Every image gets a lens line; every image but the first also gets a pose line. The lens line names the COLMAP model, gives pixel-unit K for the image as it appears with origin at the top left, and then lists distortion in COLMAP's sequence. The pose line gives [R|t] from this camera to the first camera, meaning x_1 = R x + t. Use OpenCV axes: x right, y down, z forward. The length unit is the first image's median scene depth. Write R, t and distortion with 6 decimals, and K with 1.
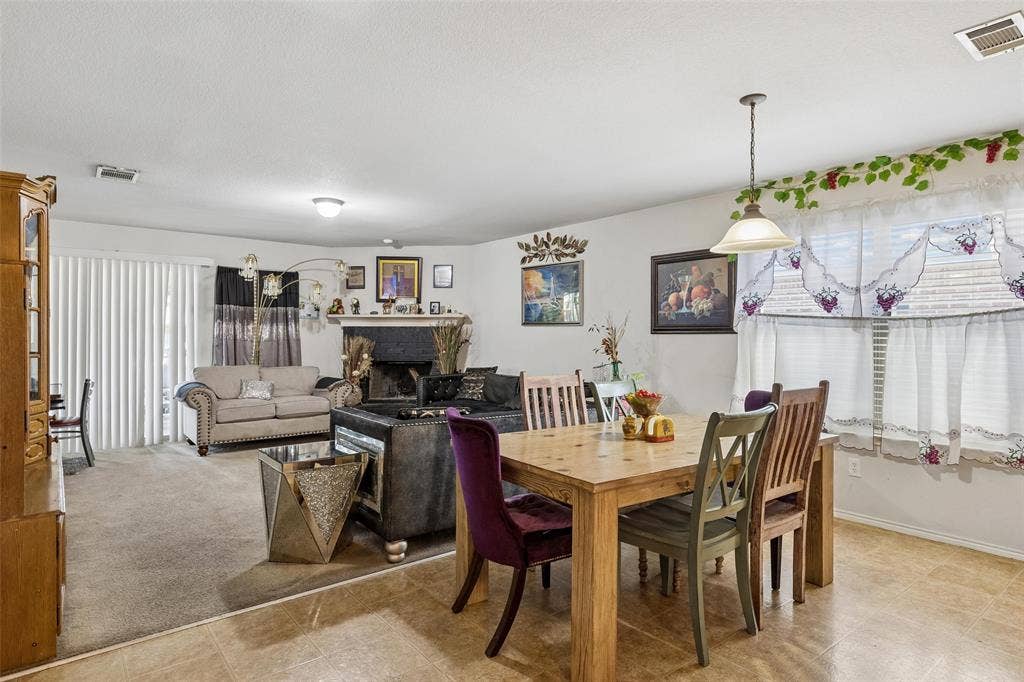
lens RADIAL K [[565.7, 0, 514.0], [0, 565.7, 337.5], [0, 0, 1]] dist [0.002826, 0.000651]
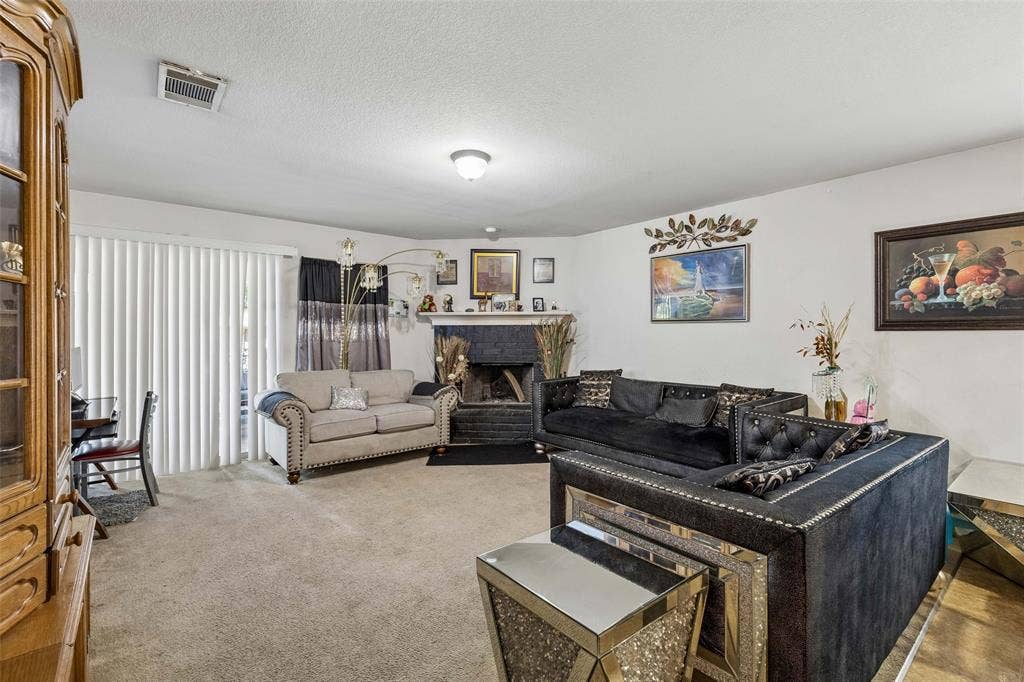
lens RADIAL K [[461.9, 0, 518.1], [0, 461.9, 334.0], [0, 0, 1]] dist [0.003072, -0.000076]
pose [[0.999830, -0.005456, 0.017627, -0.206926], [0.005543, 0.999972, -0.004927, -0.001295], [-0.017600, 0.005024, 0.999832, 0.285939]]
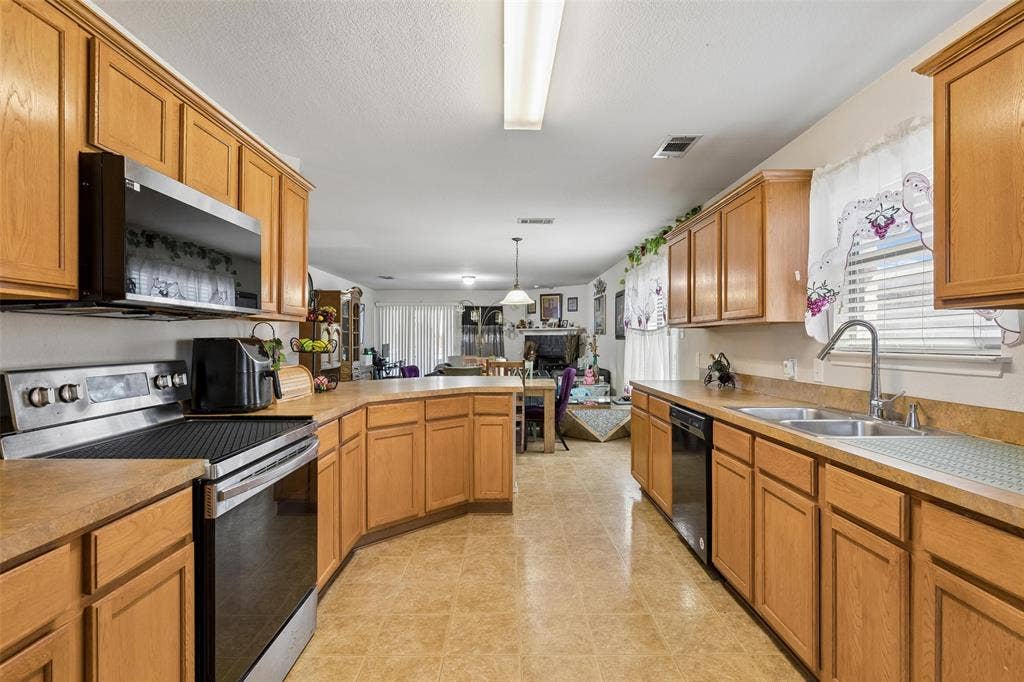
lens RADIAL K [[465.7, 0, 516.7], [0, 465.7, 339.5], [0, 0, 1]] dist [0.015599, -0.000215]
pose [[0.790905, -0.002418, -0.611934, 0.660317], [0.002484, 0.999997, -0.000741, -0.005945], [0.611934, -0.000934, 0.790908, -0.199075]]
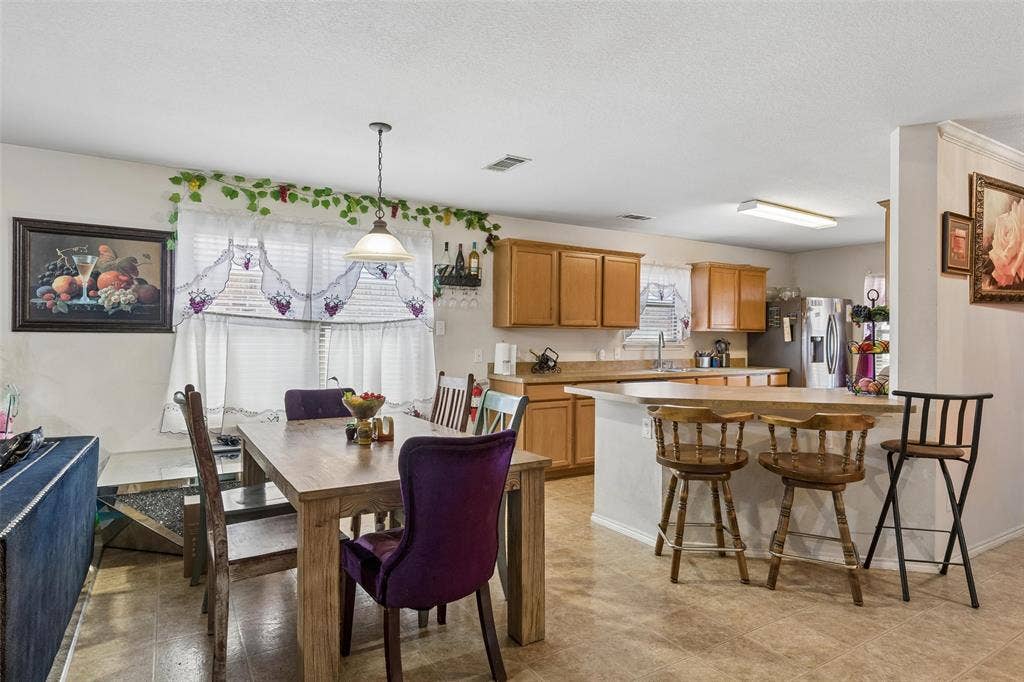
lens RADIAL K [[565.7, 0, 514.0], [0, 565.7, 337.5], [0, 0, 1]] dist [0.002826, 0.000651]
pose [[0.129219, -0.000776, 0.991616, -0.275314], [-0.005271, 0.999985, 0.001470, -0.002682], [-0.991602, -0.005417, 0.129213, 0.248083]]
